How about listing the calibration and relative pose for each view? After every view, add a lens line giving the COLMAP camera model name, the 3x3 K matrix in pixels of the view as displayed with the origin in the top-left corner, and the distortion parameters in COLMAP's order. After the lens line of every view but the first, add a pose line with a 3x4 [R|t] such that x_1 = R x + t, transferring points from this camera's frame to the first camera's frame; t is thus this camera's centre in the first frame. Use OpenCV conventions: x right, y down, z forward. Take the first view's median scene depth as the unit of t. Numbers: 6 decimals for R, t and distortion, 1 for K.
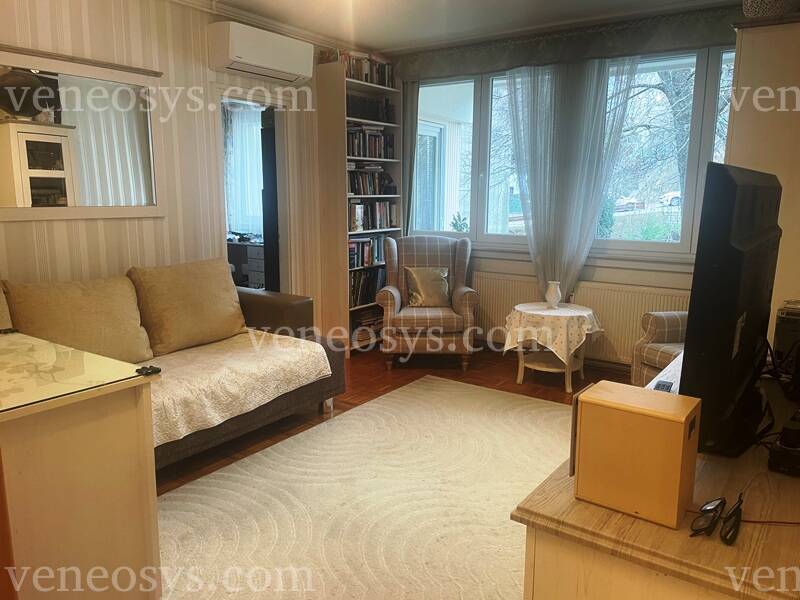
lens RADIAL K [[606.7, 0, 400.1], [0, 606.7, 300.4], [0, 0, 1]] dist [0.006212, 0.001821]
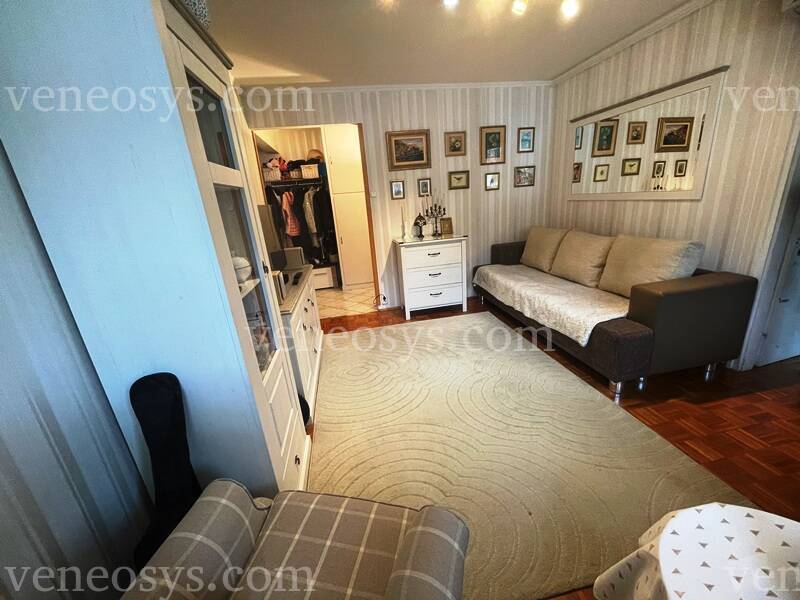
lens RADIAL K [[321.4, 0, 400.2], [0, 321.4, 299.2], [0, 0, 1]] dist [0.000303, 0.000024]
pose [[-0.700903, 0.265169, -0.662133, 0.538983], [-0.045707, 0.909717, 0.412705, -0.207659], [0.711790, 0.319531, -0.625504, 1.109541]]
